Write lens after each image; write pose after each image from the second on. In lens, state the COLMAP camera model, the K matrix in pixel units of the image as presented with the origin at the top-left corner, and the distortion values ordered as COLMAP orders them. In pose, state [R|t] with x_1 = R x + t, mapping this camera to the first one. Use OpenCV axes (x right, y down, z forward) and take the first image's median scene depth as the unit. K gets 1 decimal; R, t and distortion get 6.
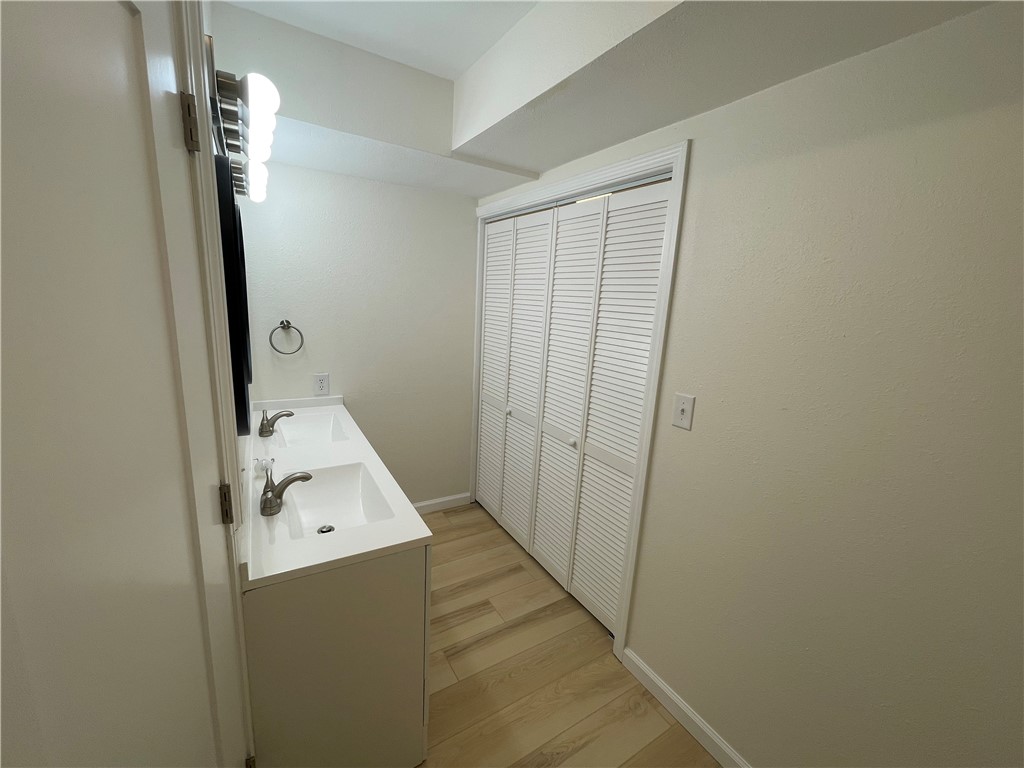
lens RADIAL K [[416.0, 0, 512.0], [0, 416.0, 384.0], [0, 0, 1]] dist [0.001979, -0.000049]
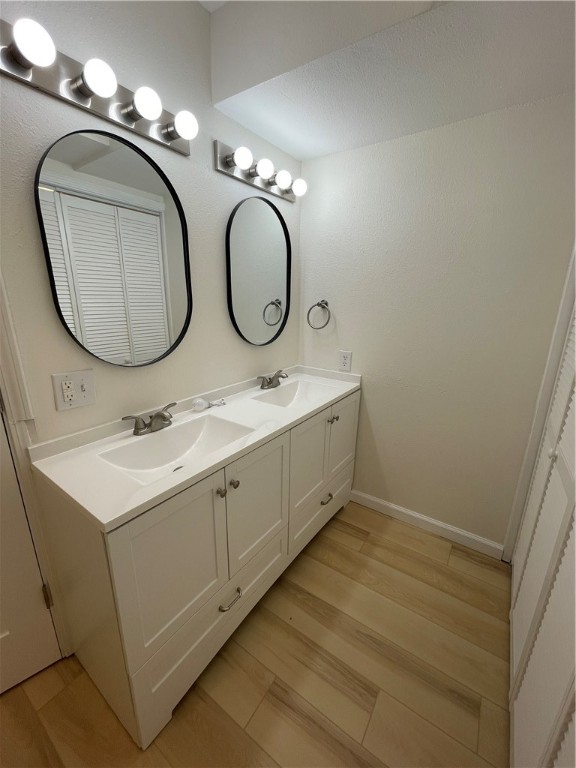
lens RADIAL K [[312.0, 0, 288.0], [0, 312.0, 384.0], [0, 0, 1]] dist [0.001979, -0.000049]
pose [[0.405188, 0.186811, -0.894944, 0.270976], [-0.172193, 0.976975, 0.125973, -0.021087], [0.897871, 0.103060, 0.428026, 0.633875]]
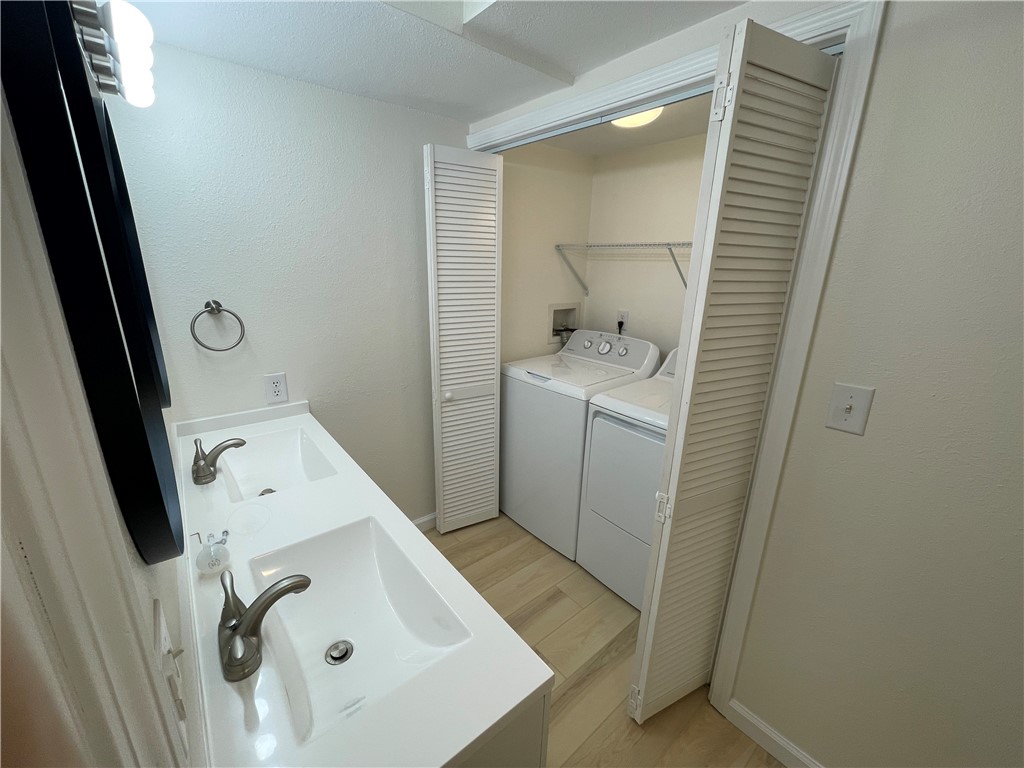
lens RADIAL K [[413.8, 0, 512.0], [0, 413.8, 384.0], [0, 0, 1]] dist [0.000577, 0.000362]
pose [[0.989126, -0.072181, 0.128140, -0.178313], [0.061230, 0.994286, 0.087437, -0.053627], [-0.133719, -0.078640, 0.987894, 0.291017]]
